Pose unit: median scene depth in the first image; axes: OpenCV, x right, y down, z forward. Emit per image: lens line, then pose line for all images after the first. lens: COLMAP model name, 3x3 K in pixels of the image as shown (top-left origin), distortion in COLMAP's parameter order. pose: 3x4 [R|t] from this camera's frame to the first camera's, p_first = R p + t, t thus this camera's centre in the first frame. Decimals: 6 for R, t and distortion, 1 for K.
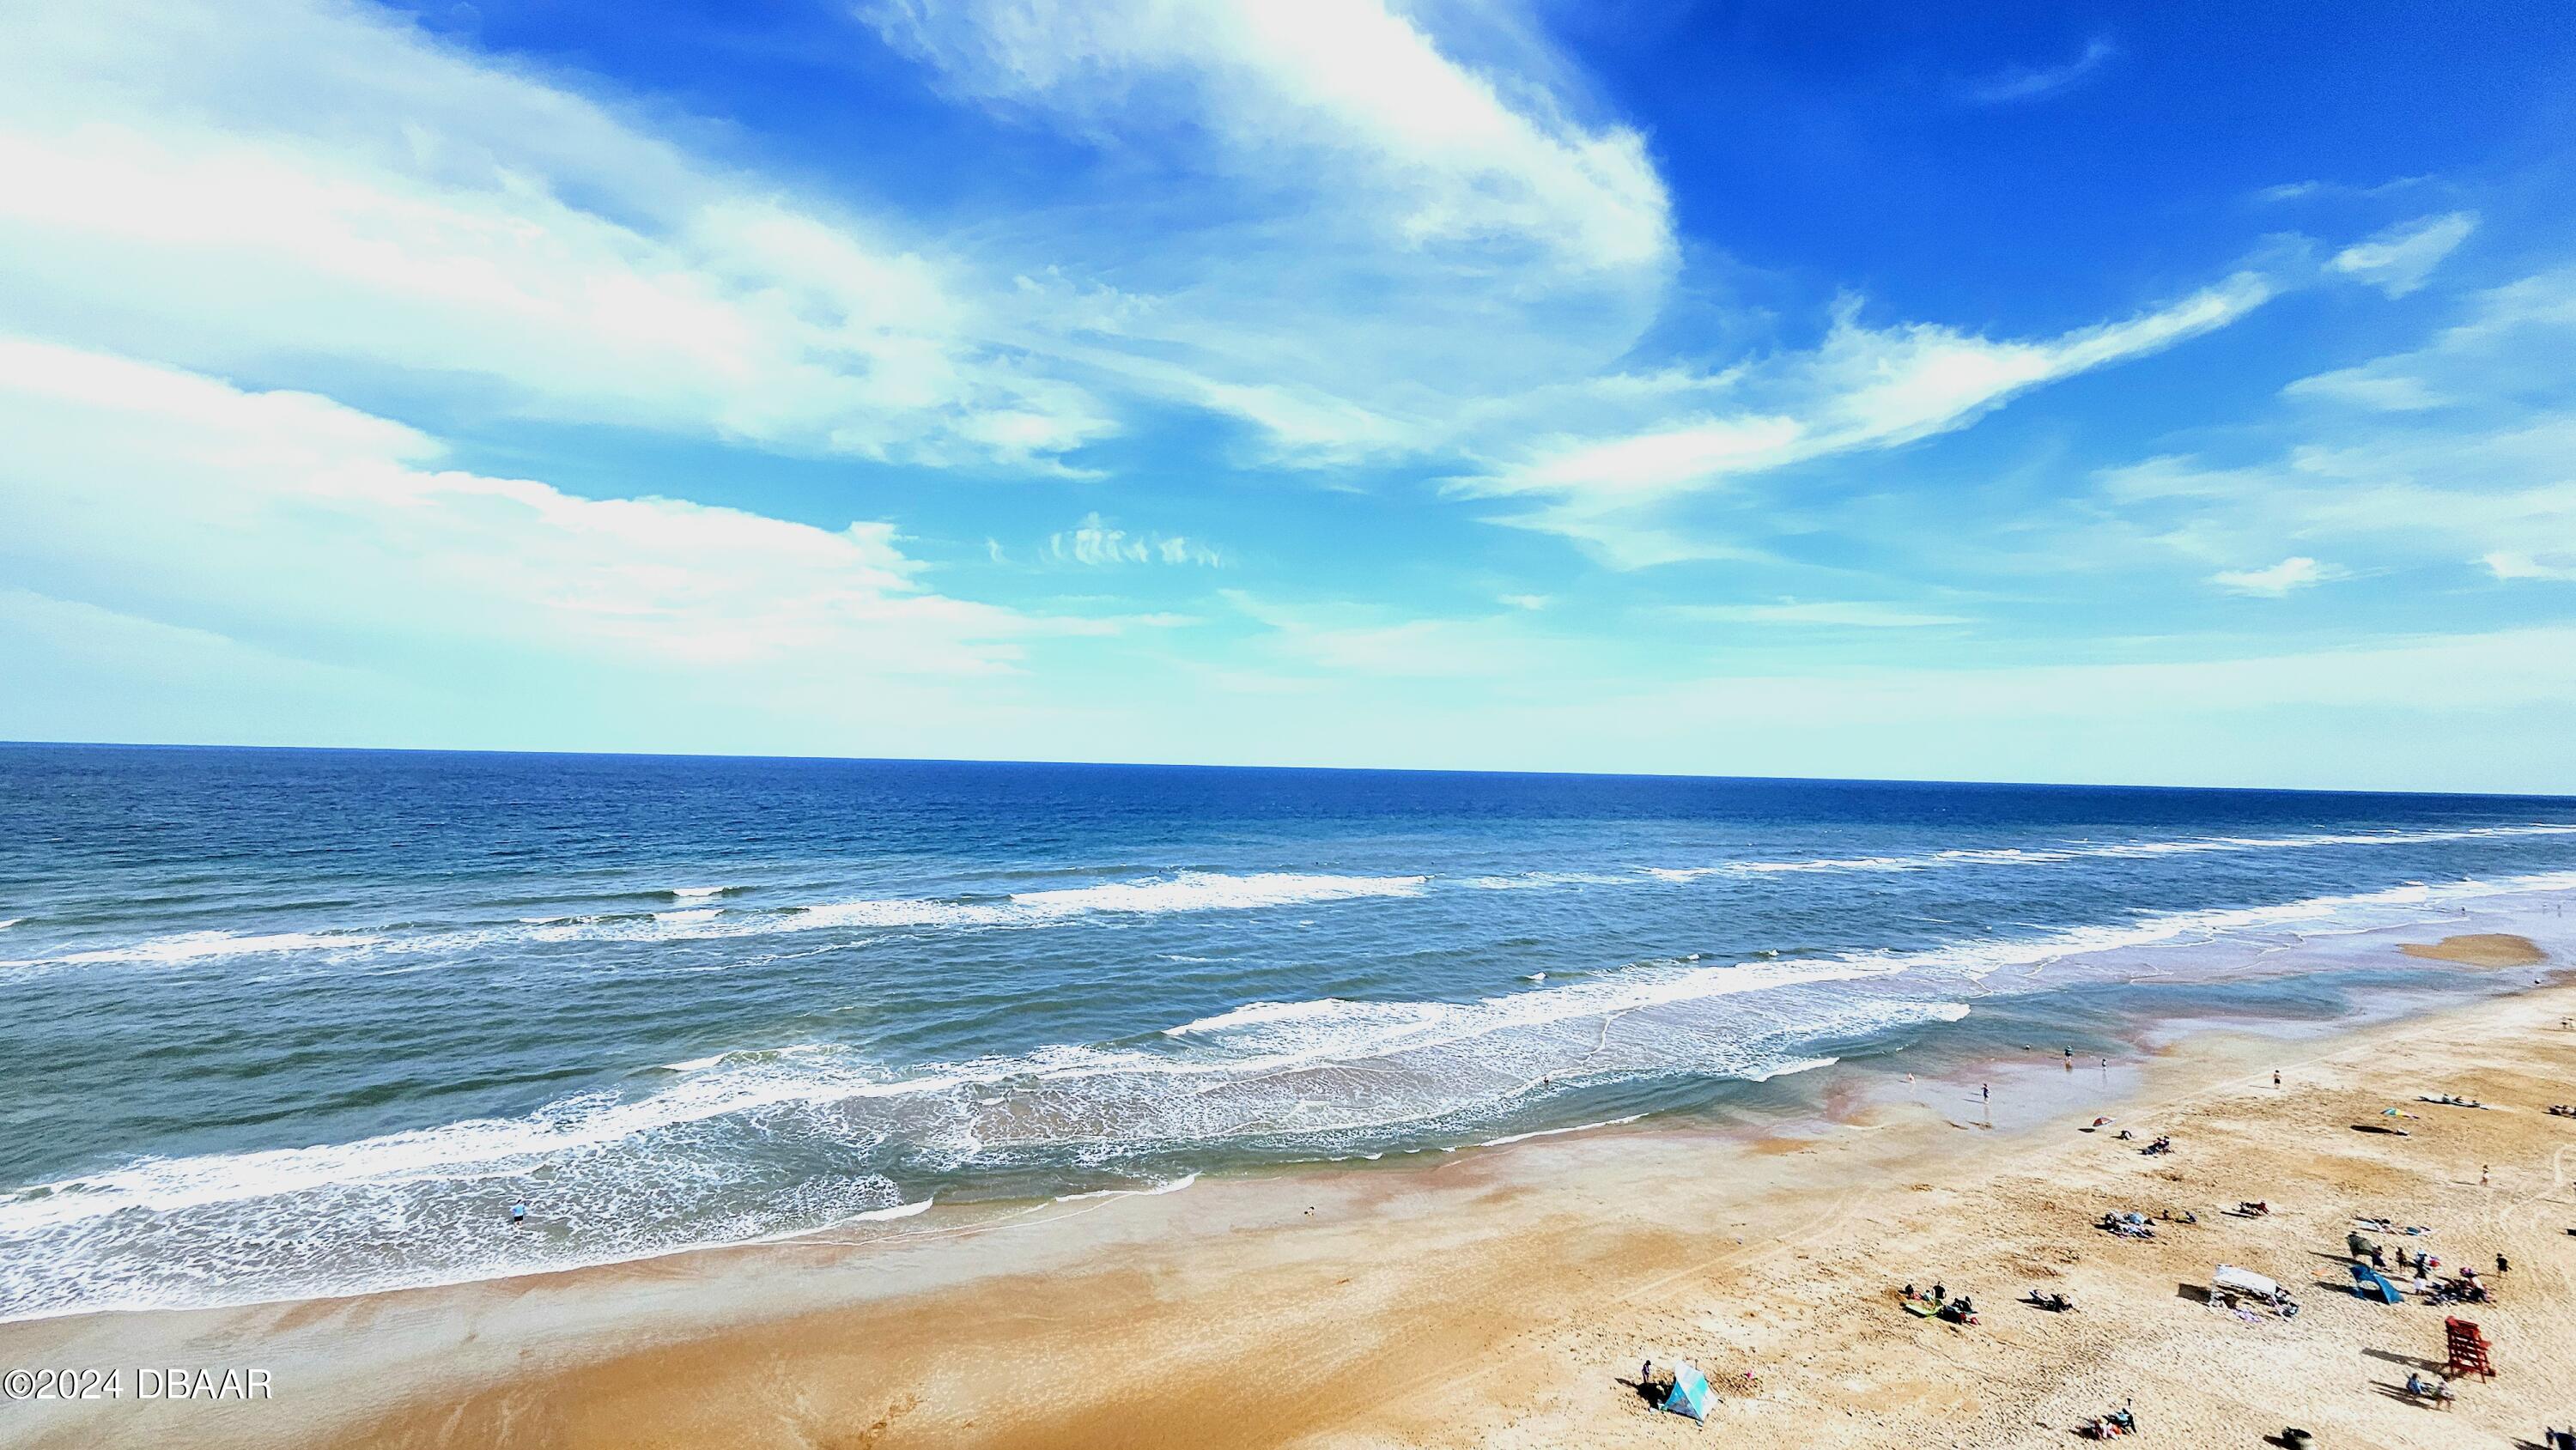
lens RADIAL K [[1020.7, 0, 1284.4], [0, 1020.7, 735.1], [0, 0, 1]] dist [0.006906, -0.001423]
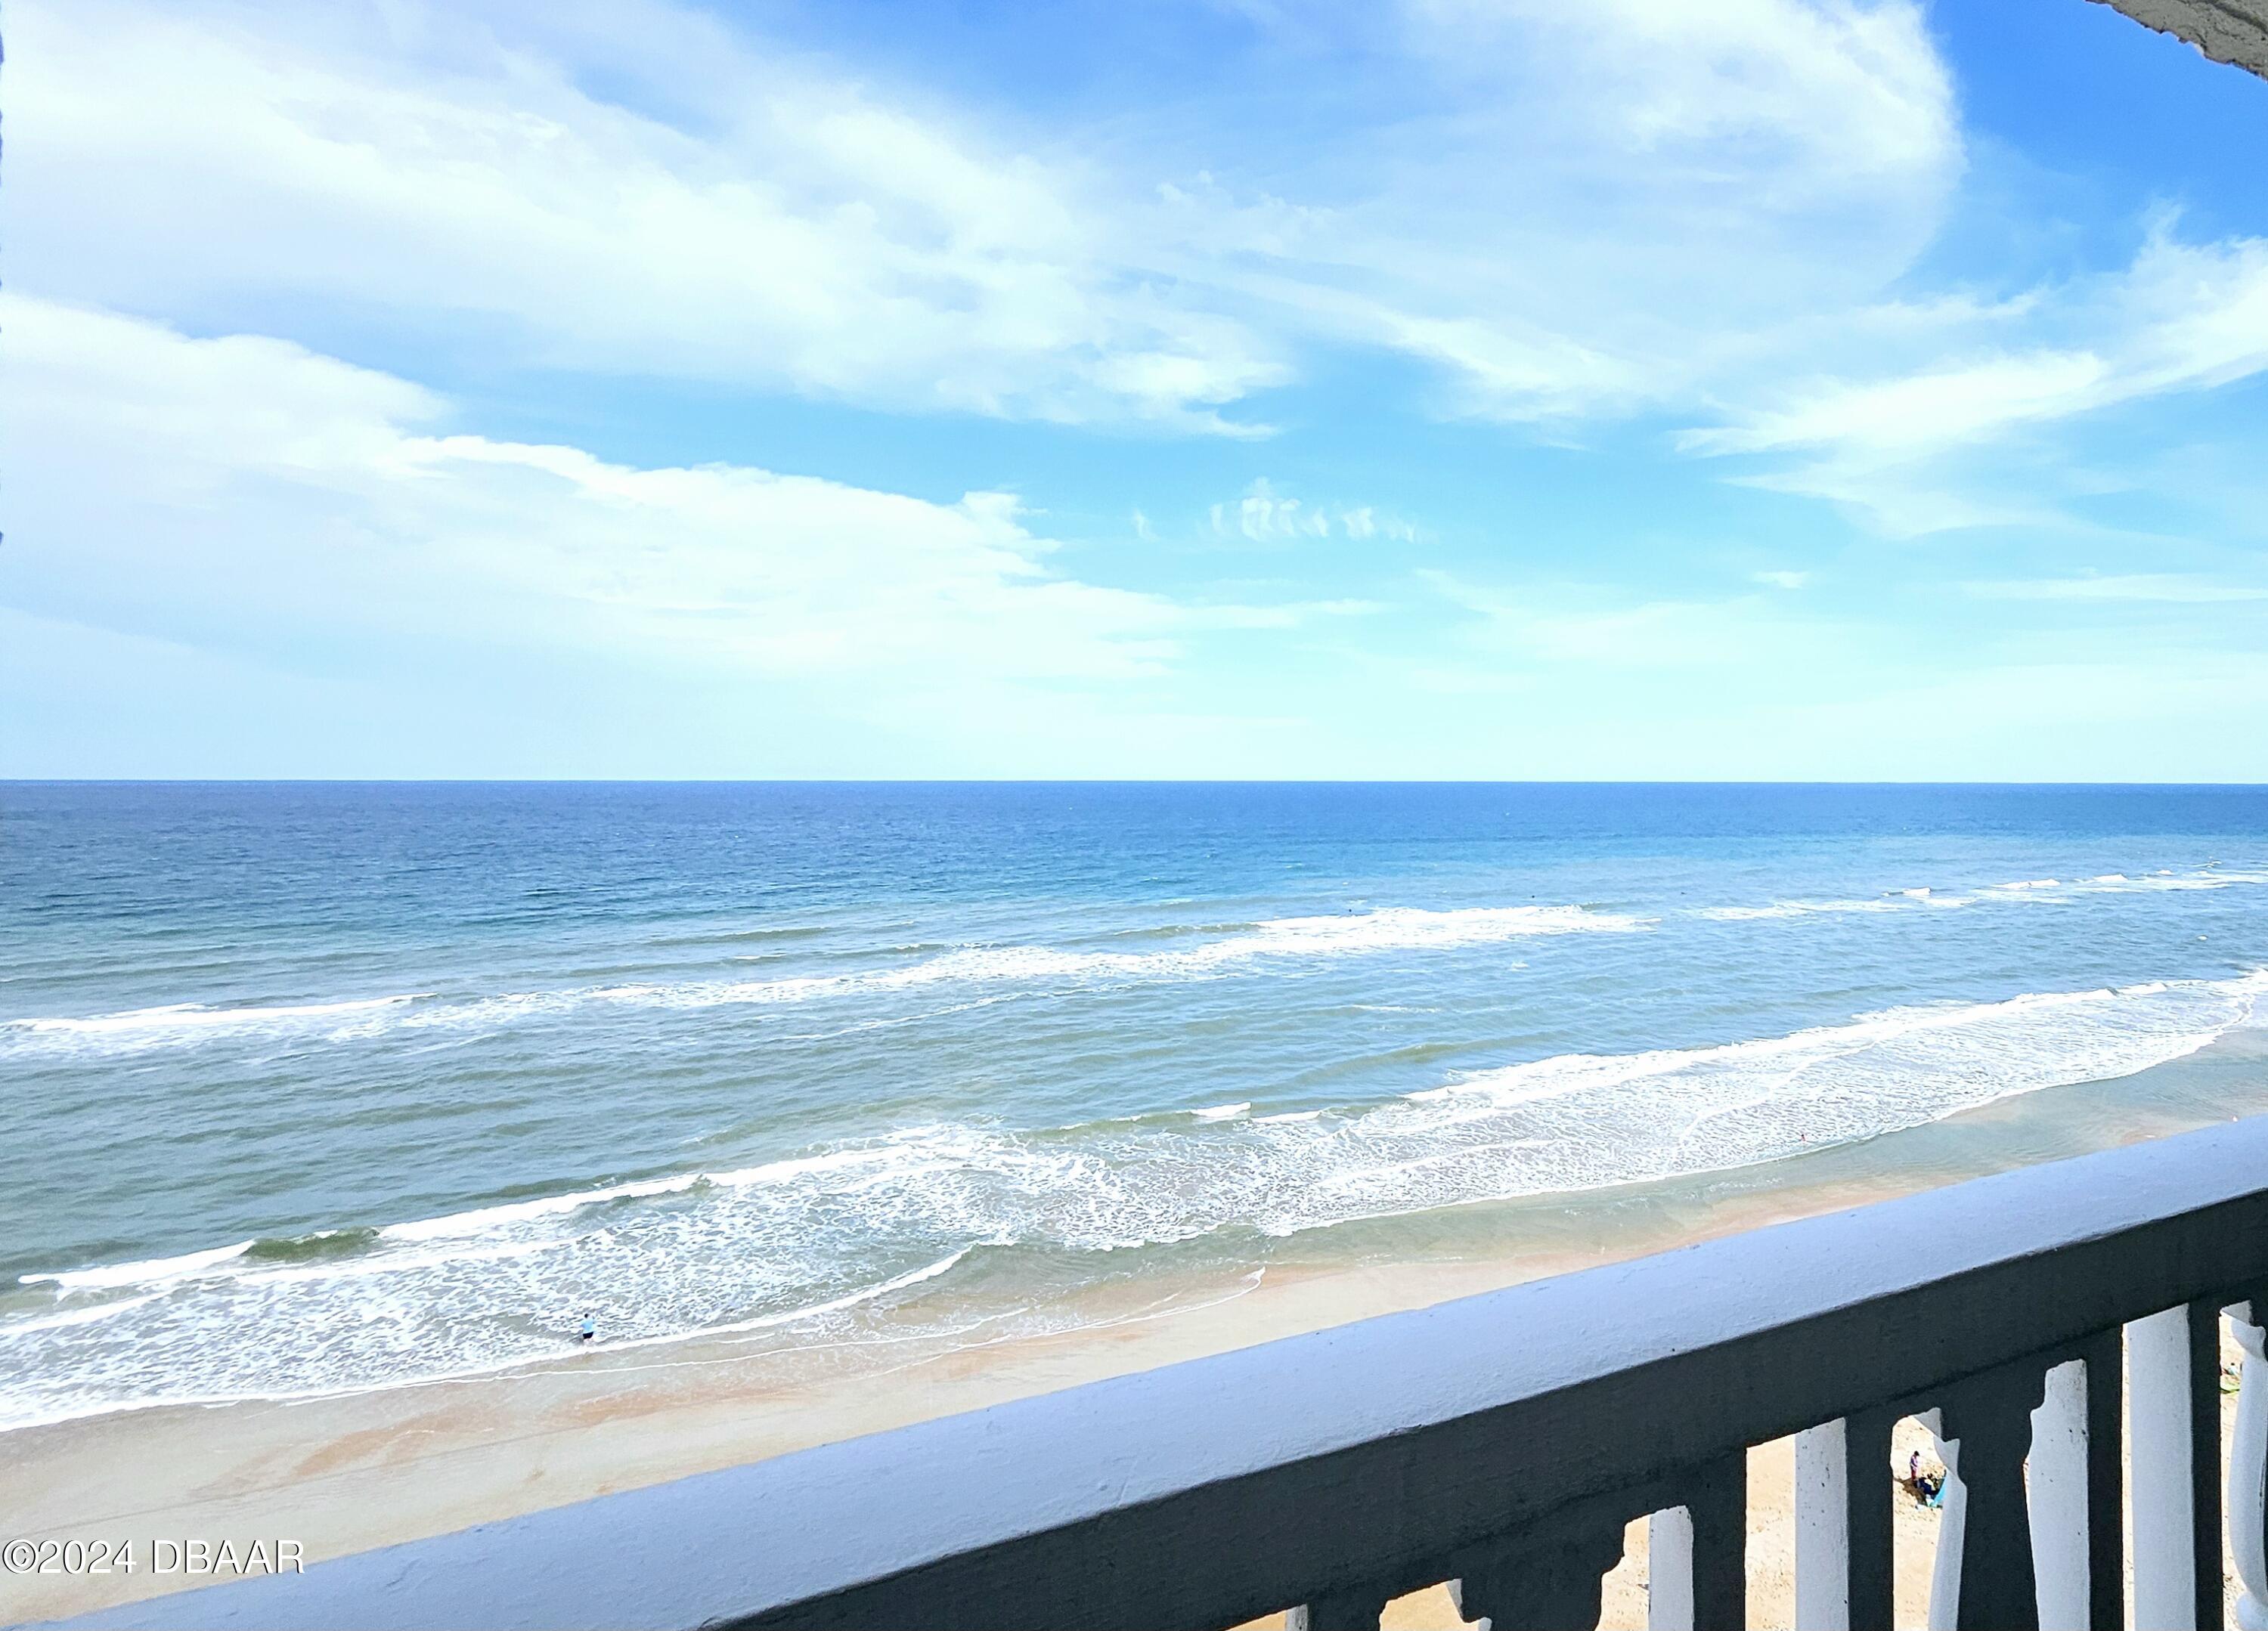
lens RADIAL K [[1141.8, 0, 1136.1], [0, 1141.8, 805.4], [0, 0, 1]] dist [0.003755, 0.000477]
pose [[0.999288, -0.019418, 0.032342, -0.322920], [0.017877, 0.998723, 0.047256, 0.001254], [-0.033218, -0.046644, 0.998359, 0.070046]]
